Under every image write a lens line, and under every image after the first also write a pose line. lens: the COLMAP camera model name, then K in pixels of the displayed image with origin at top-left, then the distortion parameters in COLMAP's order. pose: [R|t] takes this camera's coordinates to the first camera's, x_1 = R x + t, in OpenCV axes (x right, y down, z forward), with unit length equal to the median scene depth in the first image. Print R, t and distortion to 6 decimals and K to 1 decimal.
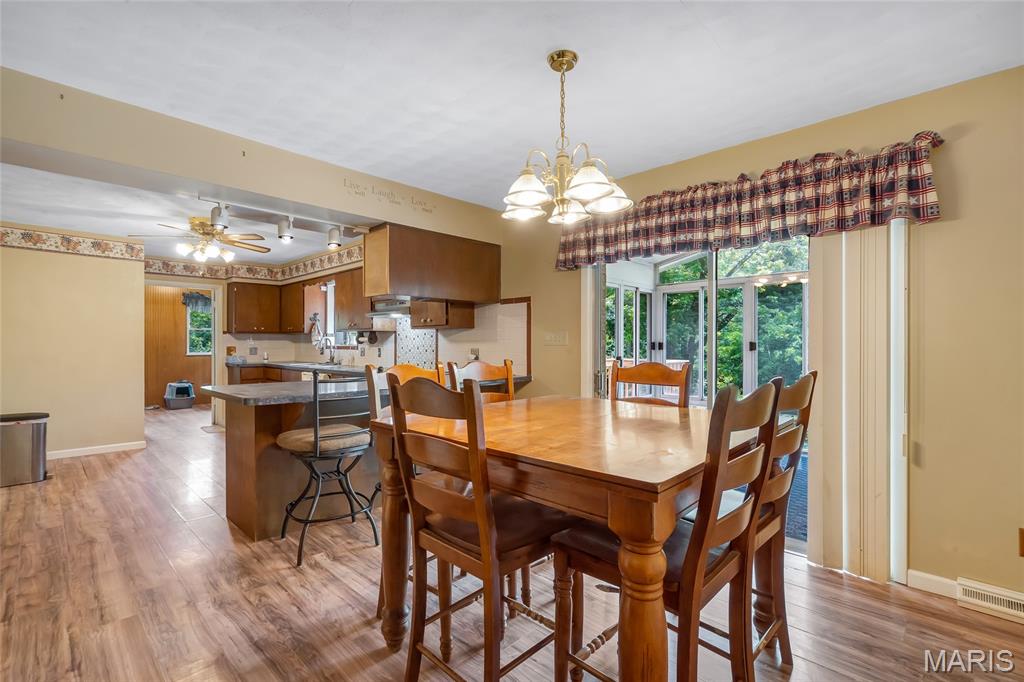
lens RADIAL K [[473.0, 0, 517.5], [0, 473.0, 341.6], [0, 0, 1]] dist [-0.005895, 0.001648]
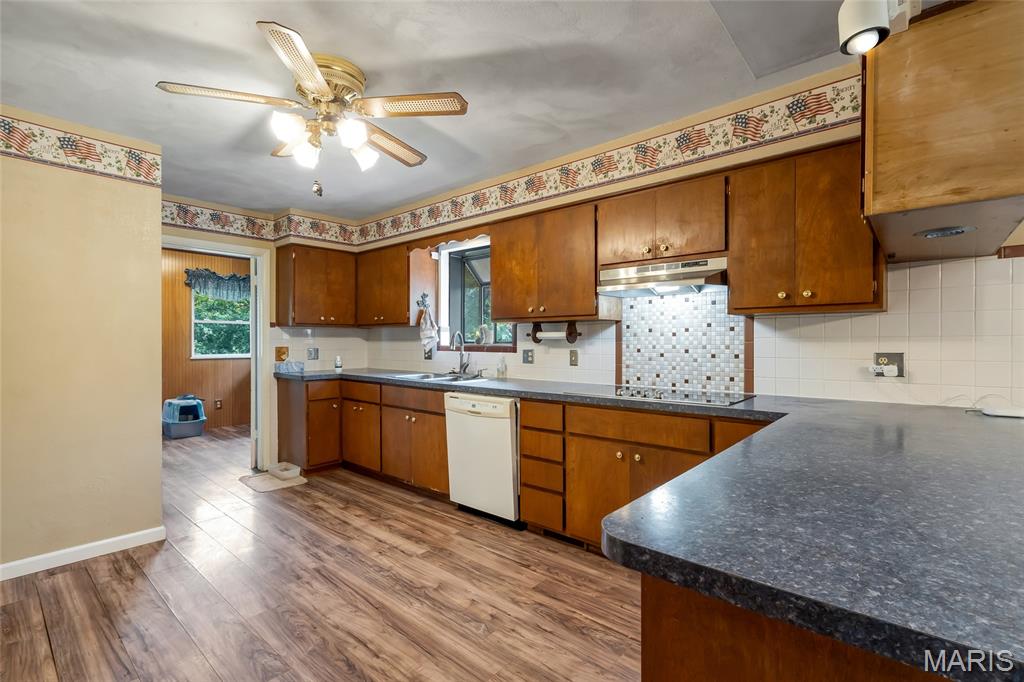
lens RADIAL K [[473.0, 0, 511.7], [0, 473.0, 341.2], [0, 0, 1]] dist [-0.005895, 0.001648]
pose [[0.998787, -0.000324, 0.049238, -0.396722], [0.000167, 0.999995, 0.003193, 0.000847], [-0.049239, -0.003181, 0.998782, 0.422131]]
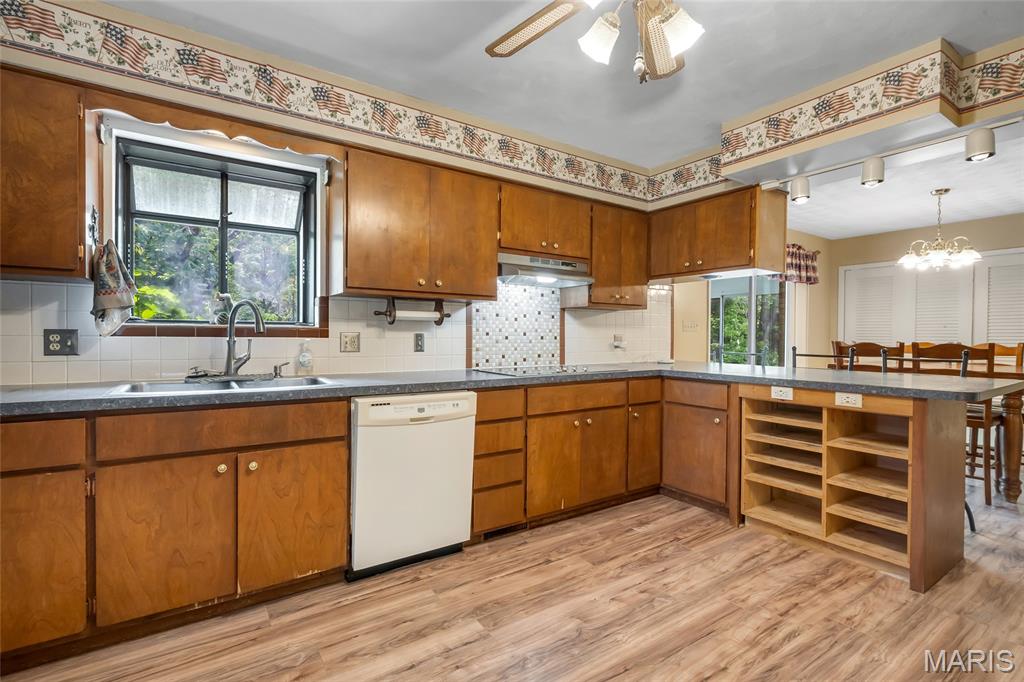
lens RADIAL K [[473.0, 0, 514.5], [0, 473.0, 341.1], [0, 0, 1]] dist [-0.005895, 0.001648]
pose [[0.199931, -0.010568, 0.979753, -0.761672], [-0.011110, 0.999853, 0.013052, 0.013979], [-0.979747, -0.013494, 0.199784, 0.801130]]
